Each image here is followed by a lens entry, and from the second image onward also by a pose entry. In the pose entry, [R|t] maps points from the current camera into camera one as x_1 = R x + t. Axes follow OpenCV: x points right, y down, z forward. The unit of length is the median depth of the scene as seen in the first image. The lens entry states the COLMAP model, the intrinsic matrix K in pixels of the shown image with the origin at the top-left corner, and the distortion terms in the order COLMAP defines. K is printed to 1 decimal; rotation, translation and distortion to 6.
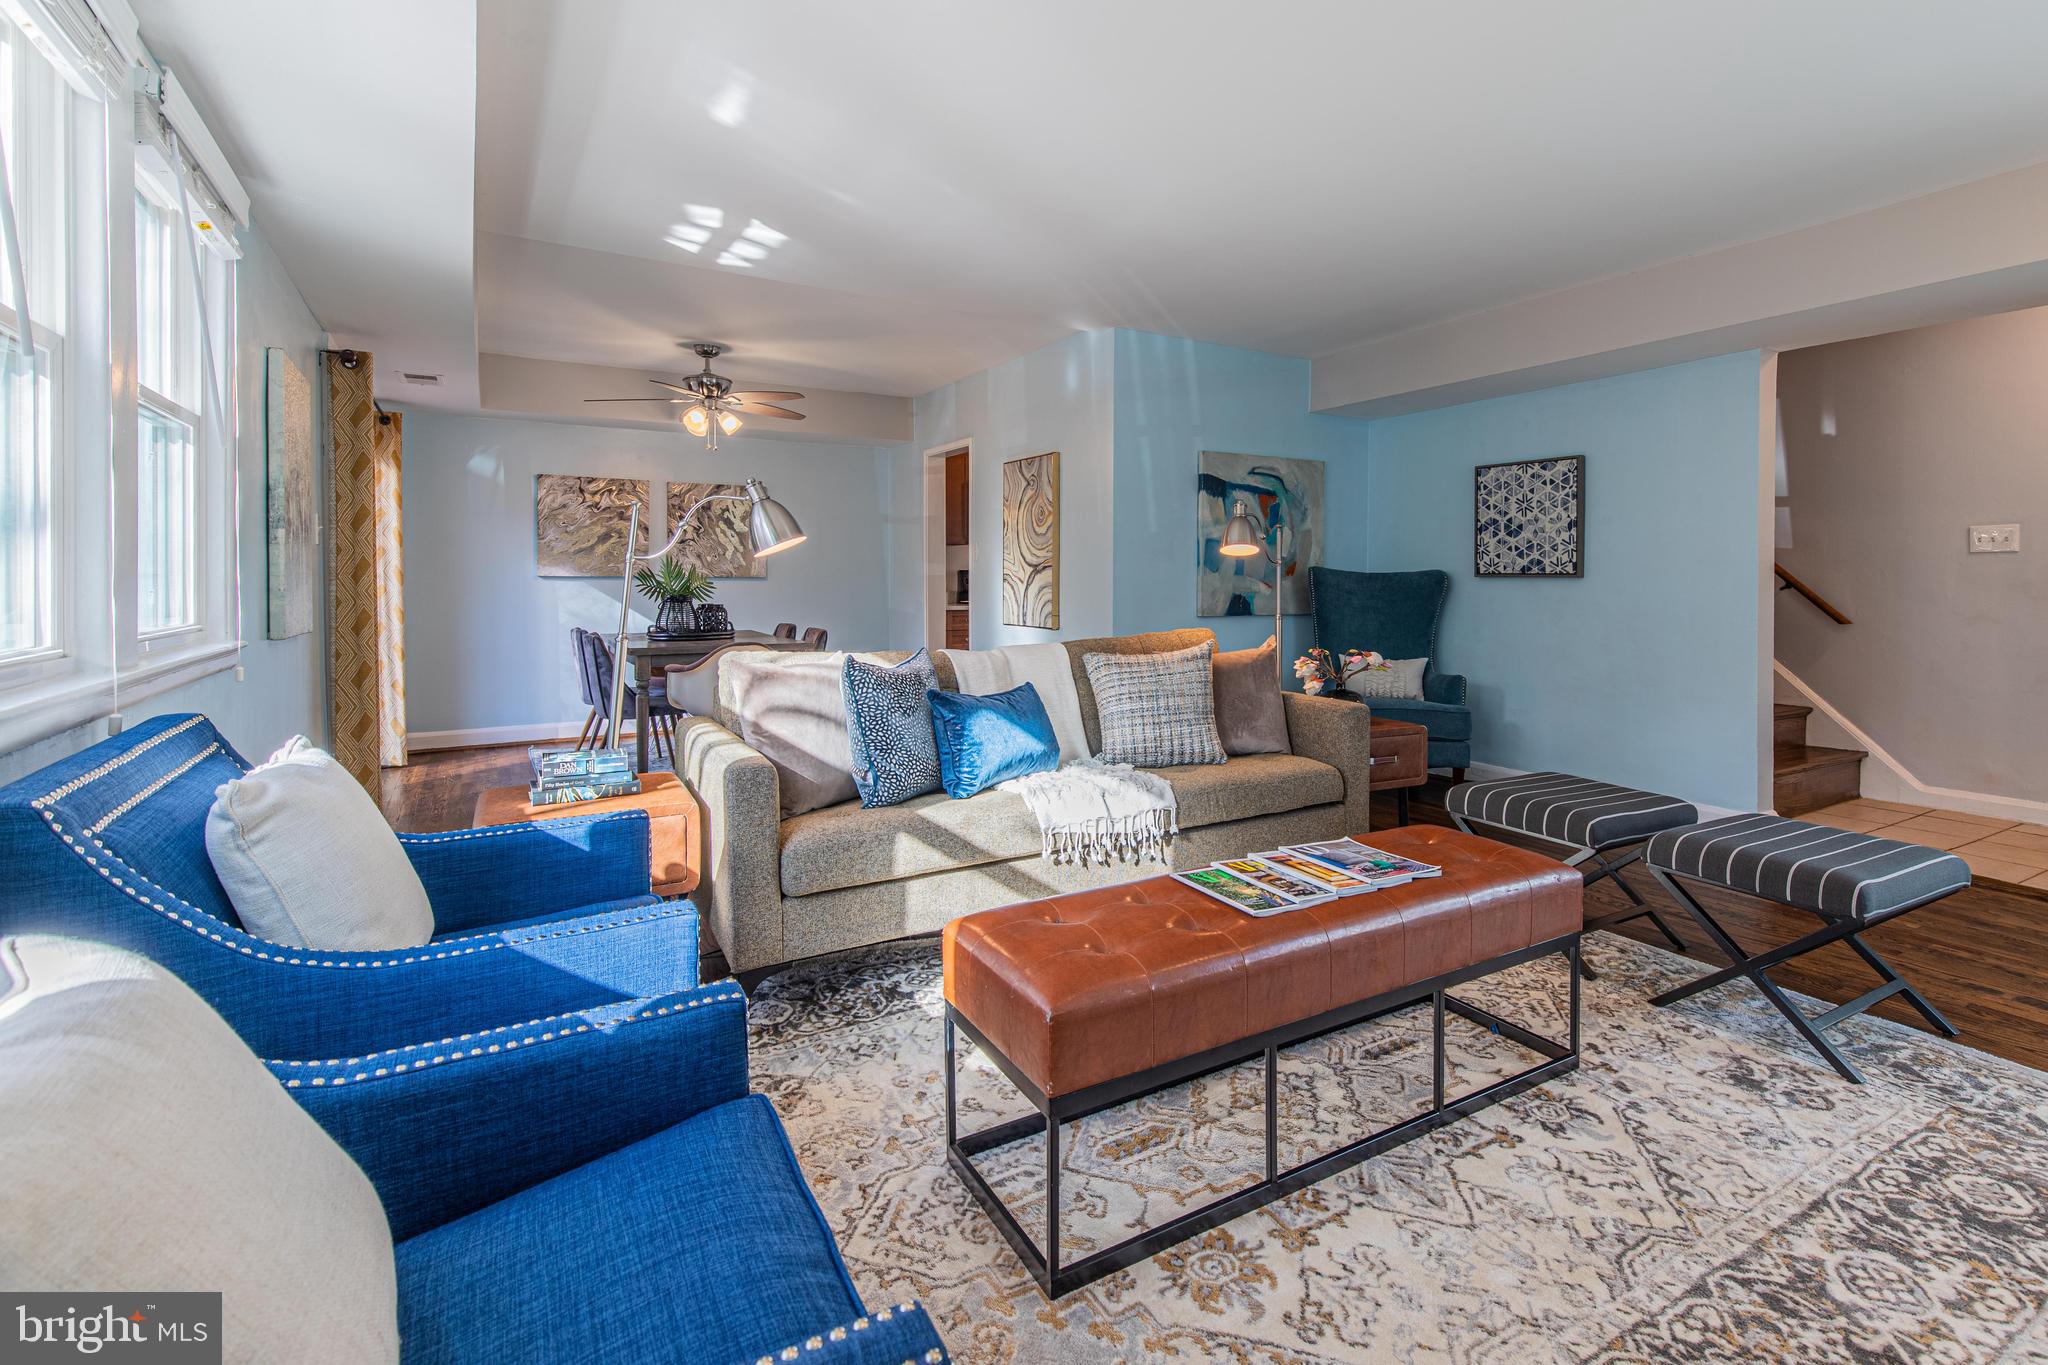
lens RADIAL K [[1017.4, 0, 1115.7], [0, 1017.4, 597.9], [0, 0, 1]] dist [0.005600, -0.002149]
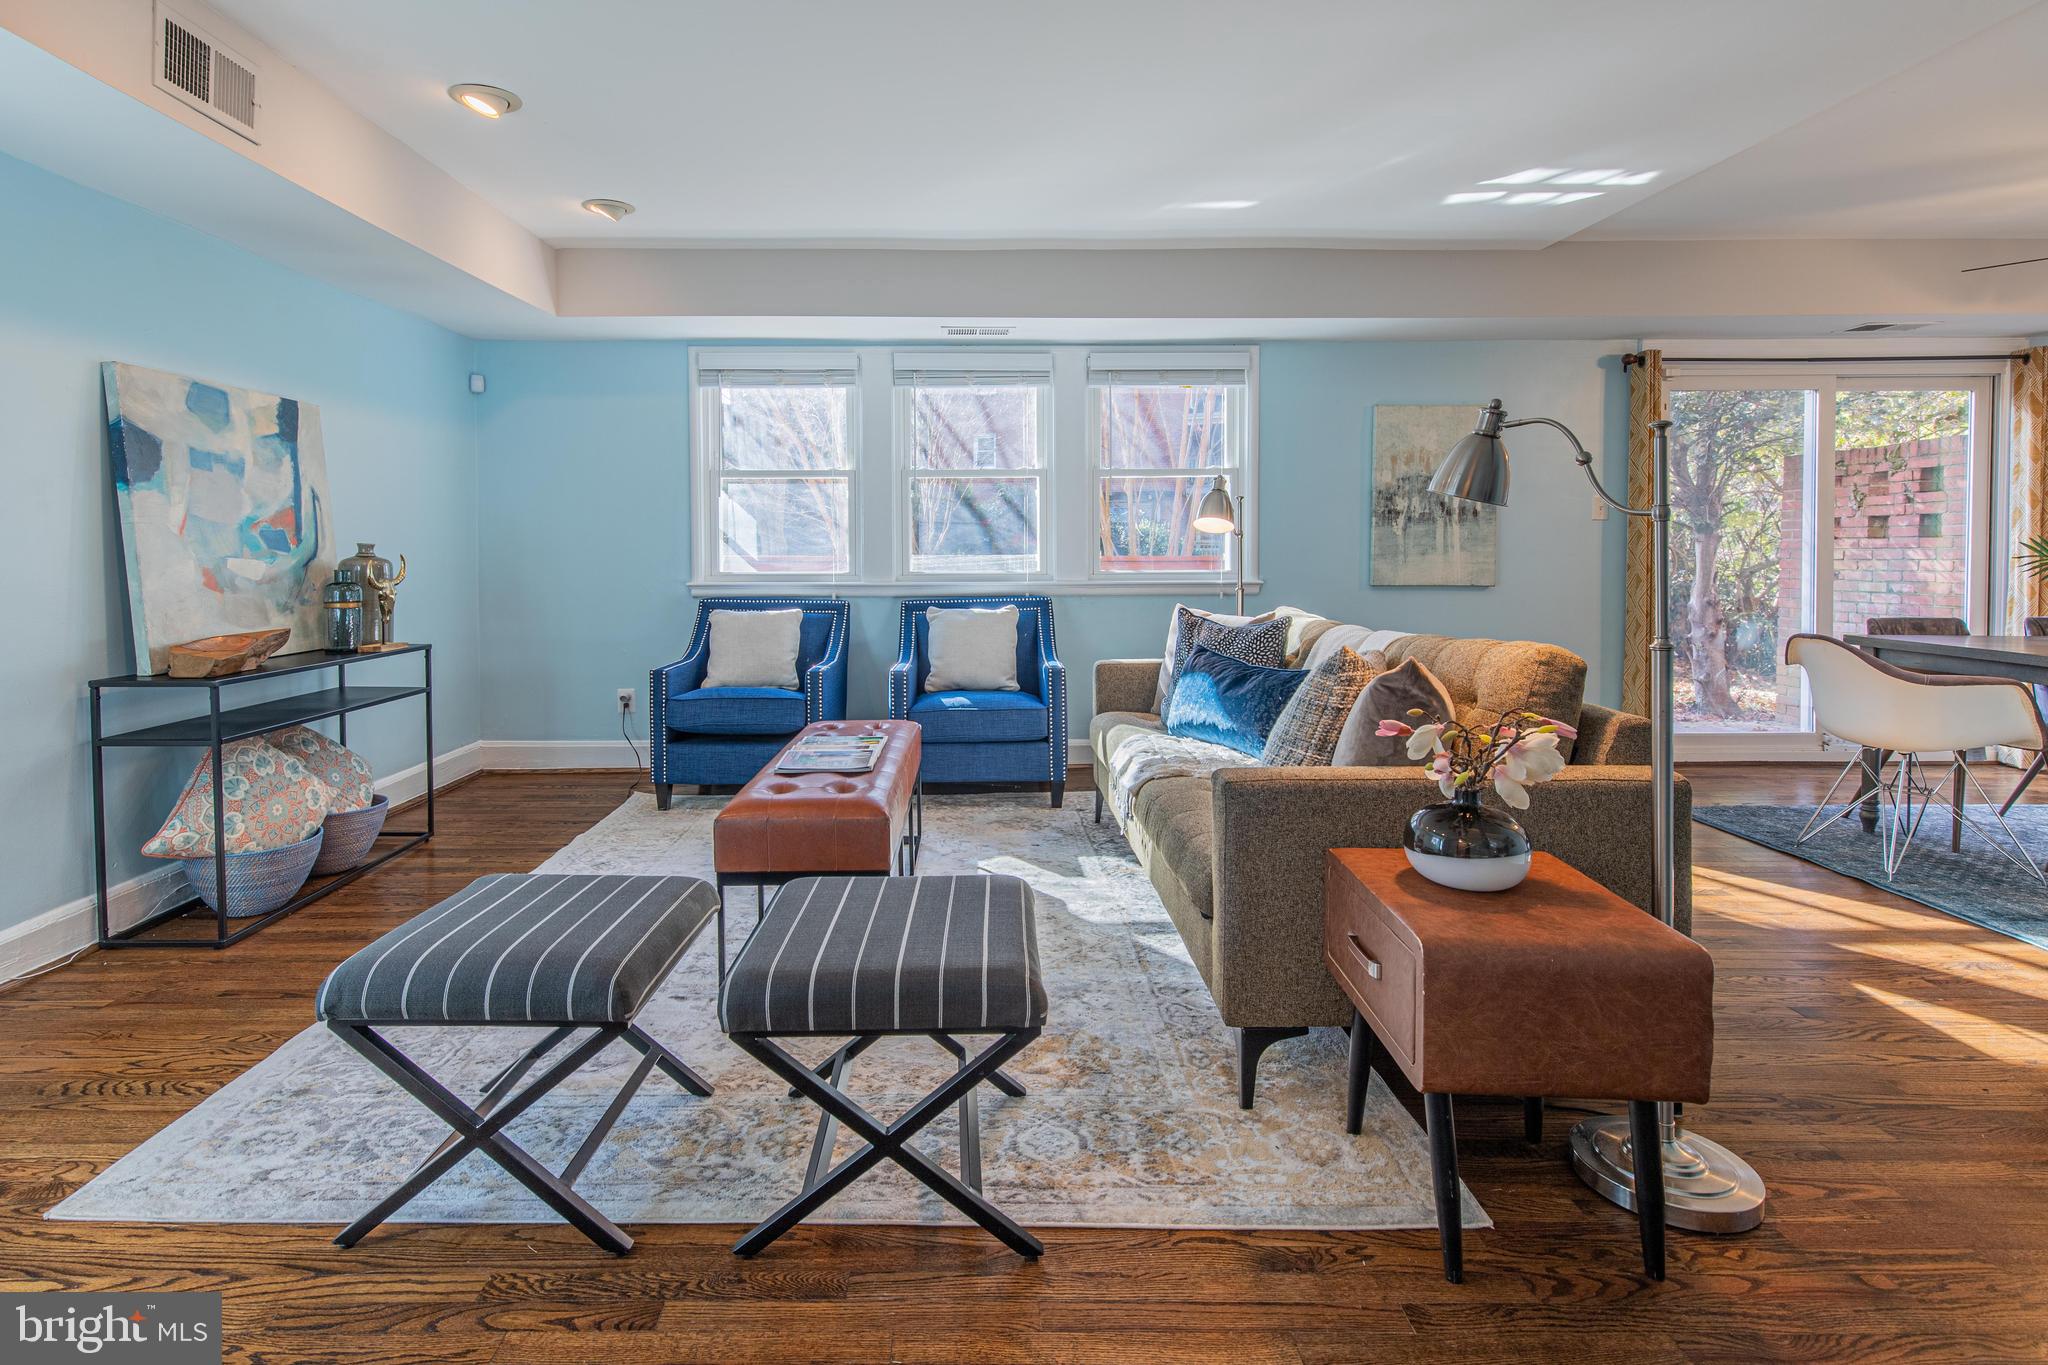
lens RADIAL K [[1017.4, 0, 955.4], [0, 1017.4, 568.9], [0, 0, 1]] dist [0.005600, -0.002149]
pose [[-0.544030, 0.019373, -0.838842, 0.479497], [-0.011941, 0.999453, 0.030826, -0.015163], [0.838981, 0.026787, -0.543501, 0.714493]]
